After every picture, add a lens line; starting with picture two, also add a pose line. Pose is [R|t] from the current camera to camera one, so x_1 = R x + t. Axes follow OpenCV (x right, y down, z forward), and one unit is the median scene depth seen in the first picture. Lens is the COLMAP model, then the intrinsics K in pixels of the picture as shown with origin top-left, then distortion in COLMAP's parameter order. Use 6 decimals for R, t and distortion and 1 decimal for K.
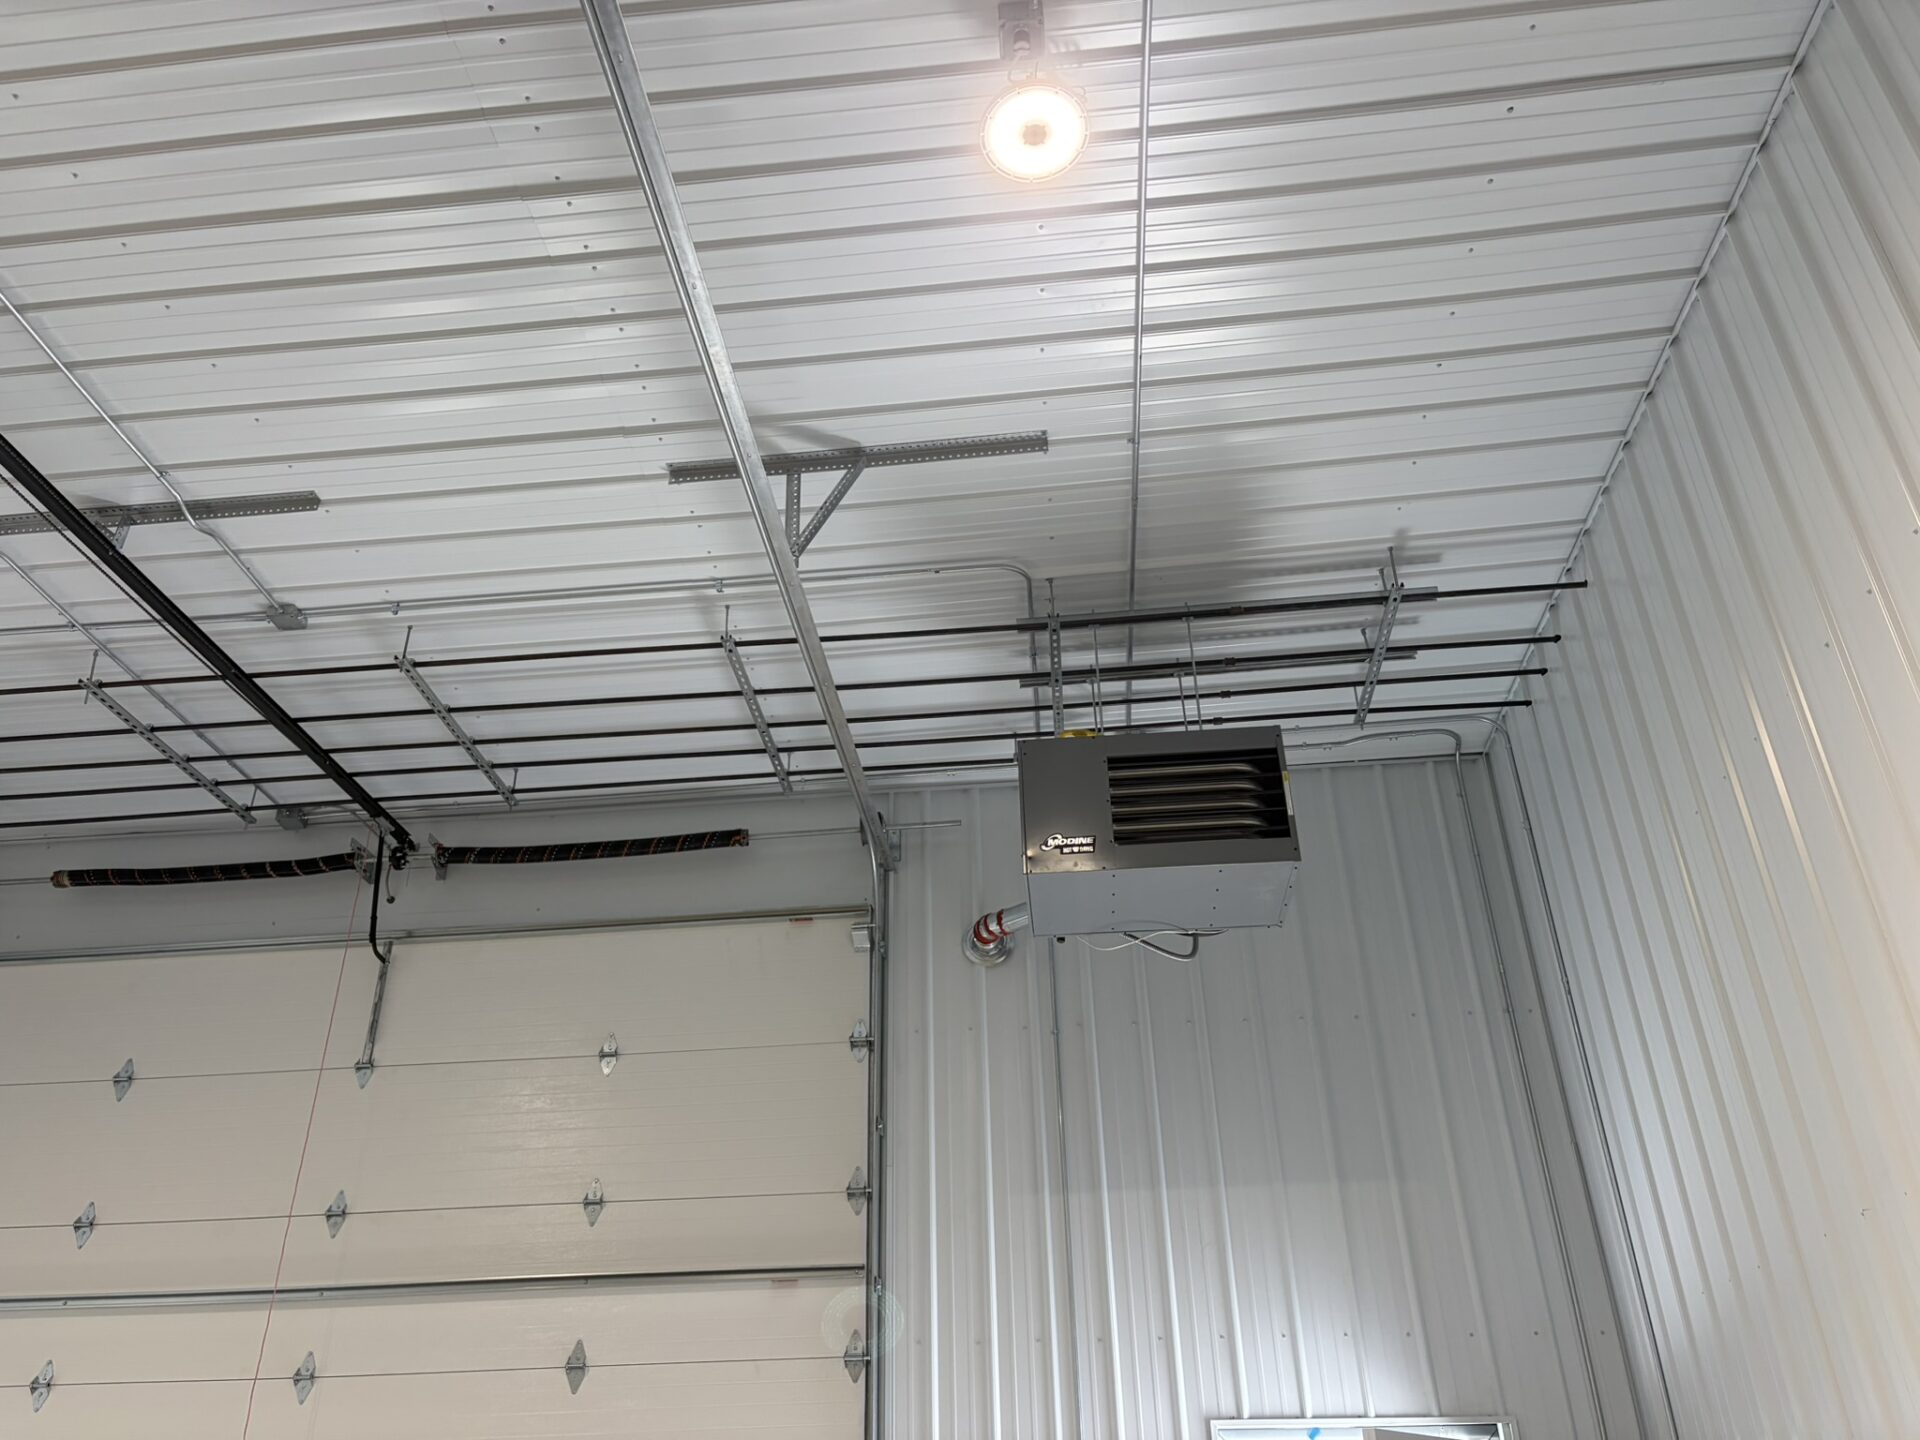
lens RADIAL K [[1465.1, 0, 944.8], [0, 1465.1, 731.2], [0, 0, 1]] dist [0.039959, -0.022950]
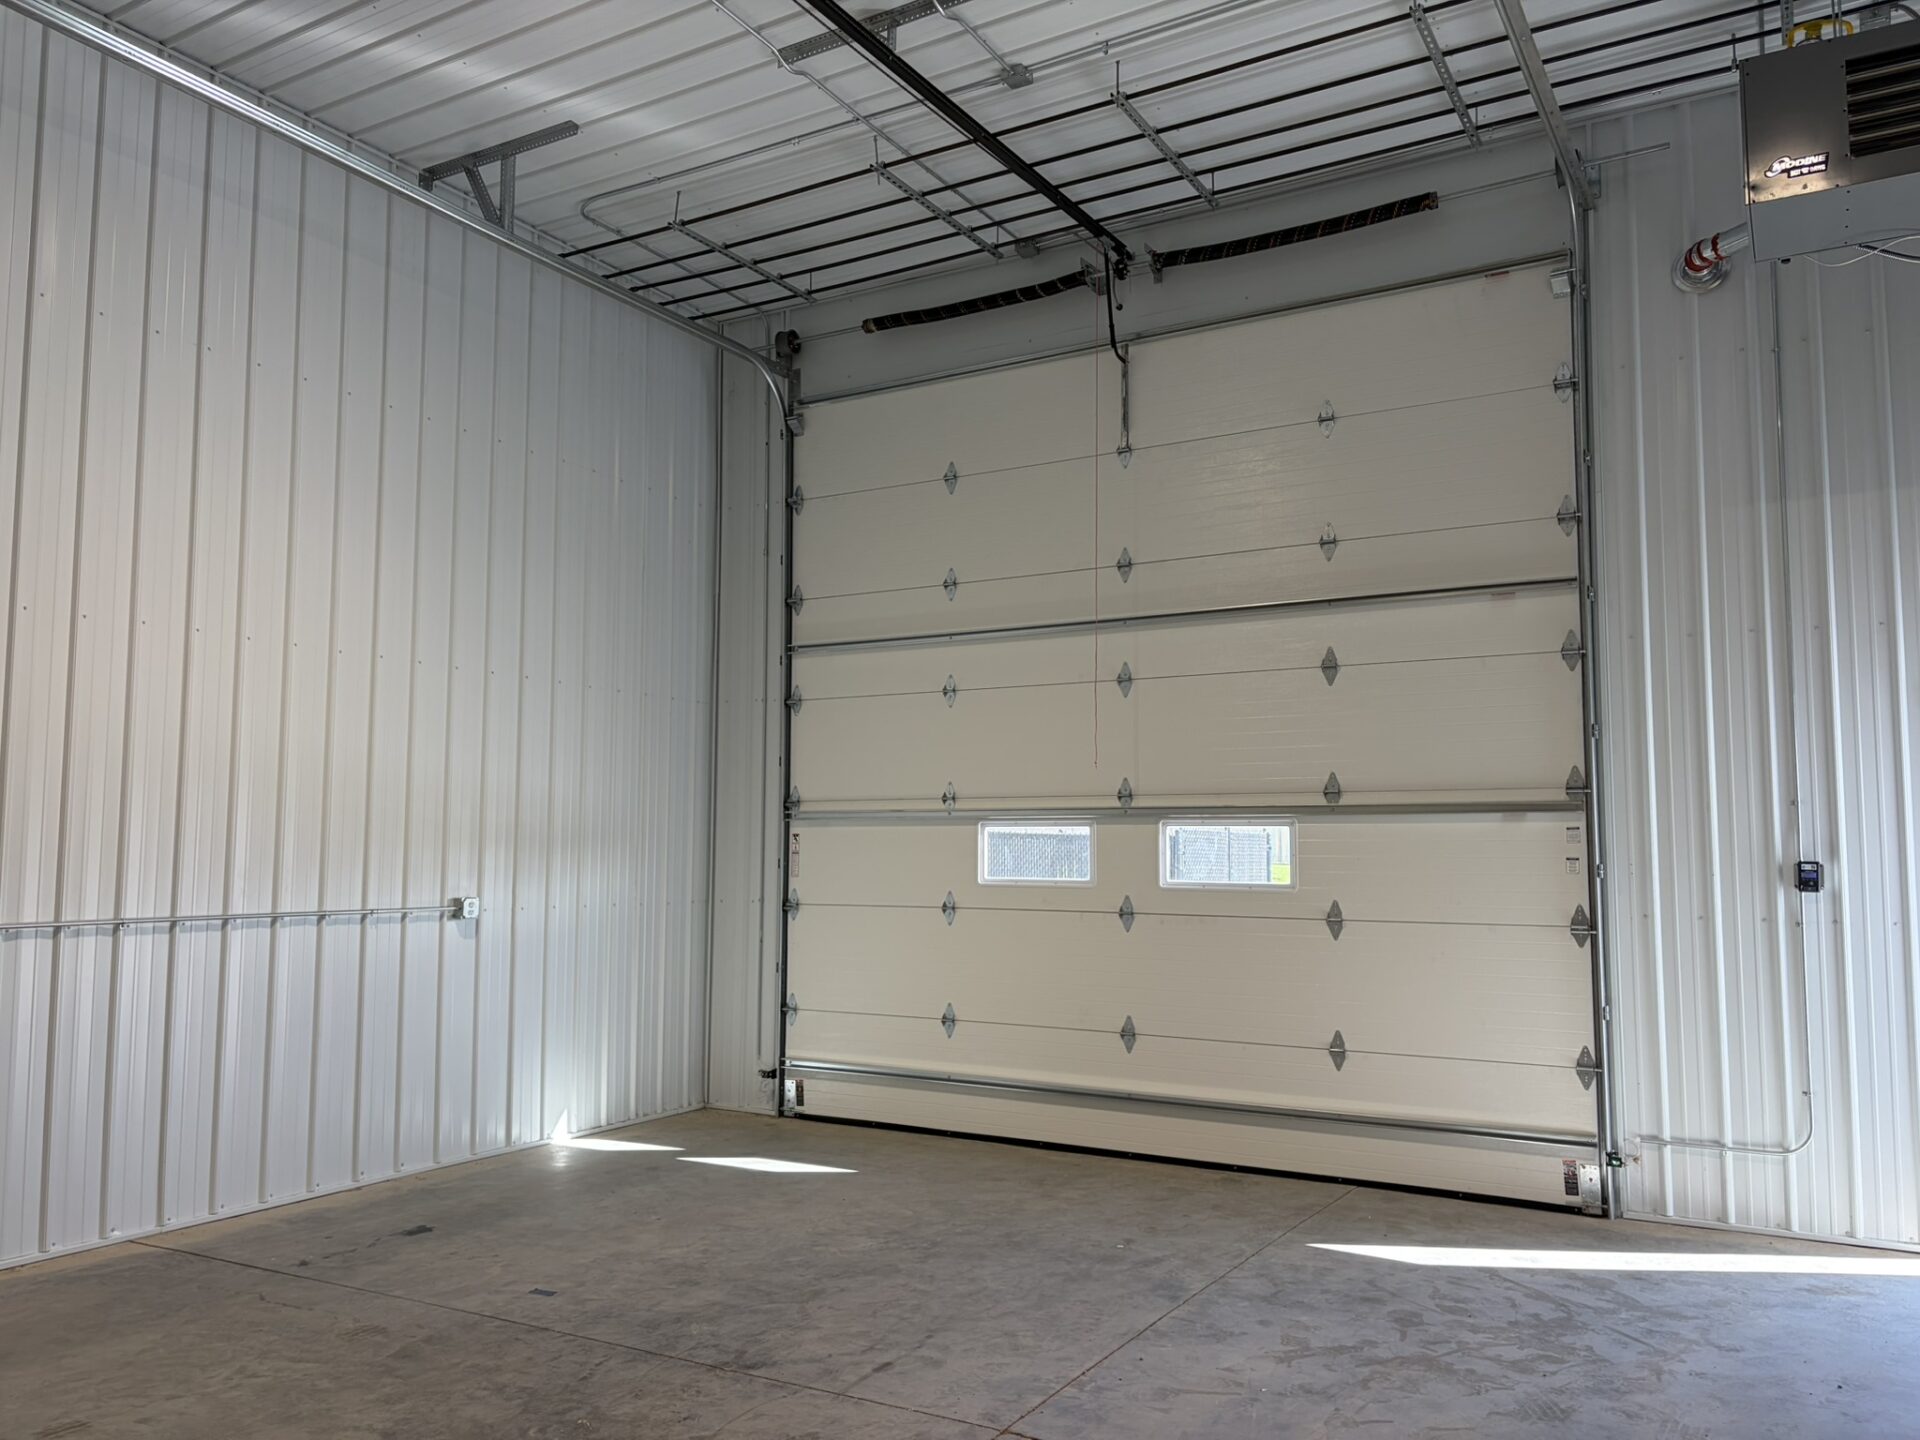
lens RADIAL K [[1465.1, 0, 948.6], [0, 1465.1, 729.0], [0, 0, 1]] dist [0.039959, -0.022950]
pose [[0.905968, -0.017320, -0.422991, -0.013739], [0.192600, 0.906635, 0.375391, -0.052108], [0.376997, -0.421560, 0.824718, -0.170033]]
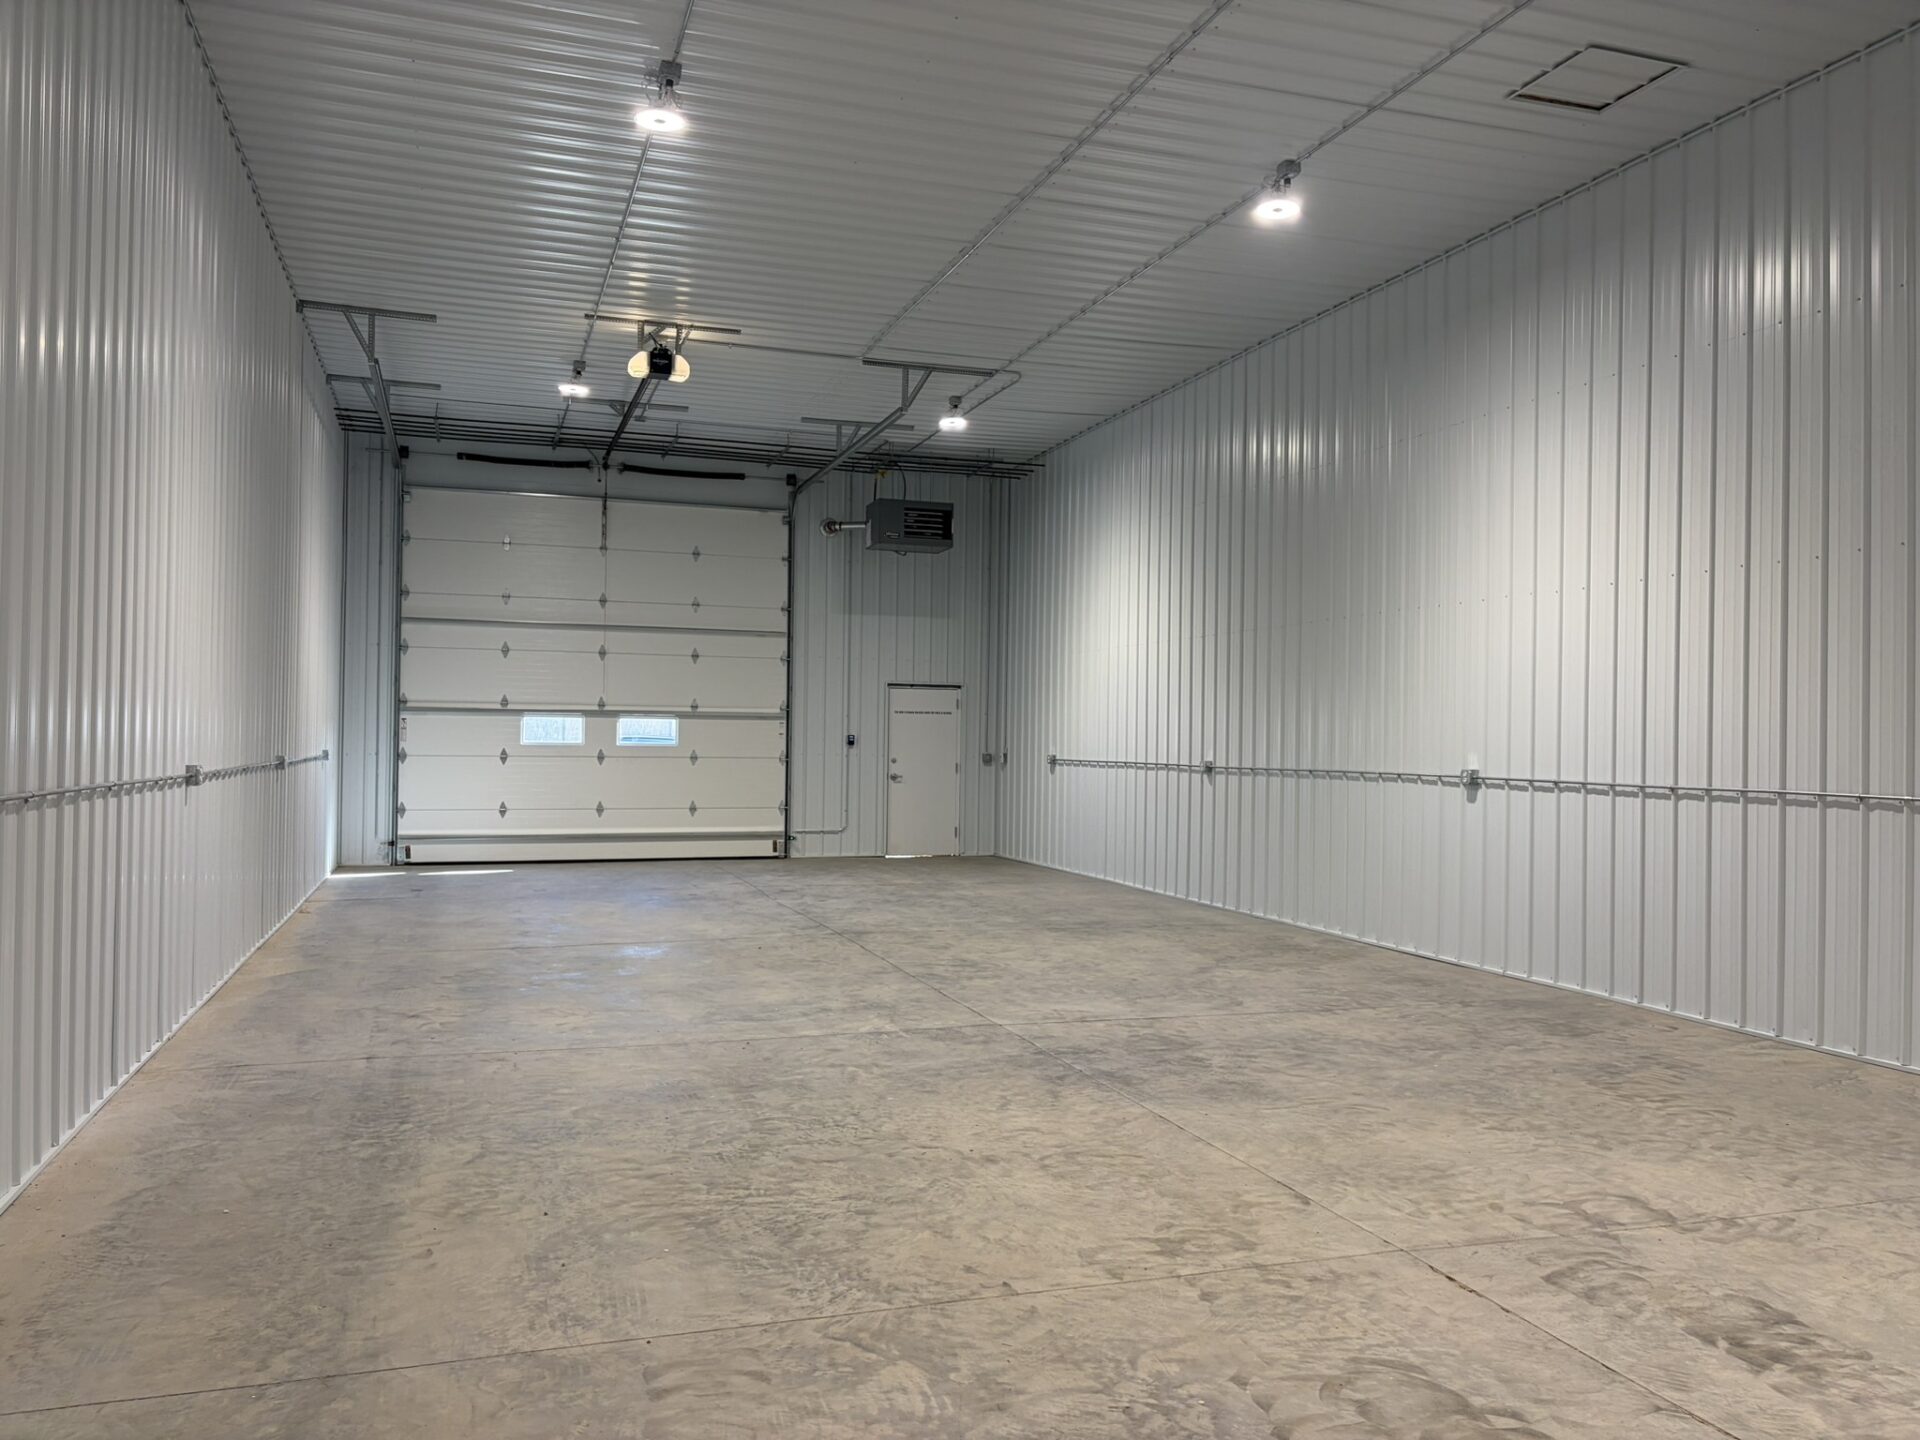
lens RADIAL K [[1465.1, 0, 962.1], [0, 1465.1, 723.5], [0, 0, 1]] dist [0.039959, -0.022950]
pose [[0.909262, 0.034359, 0.414804, -0.953887], [-0.228108, 0.874732, 0.427564, -0.840302], [-0.348151, -0.483388, 0.803198, -1.638645]]
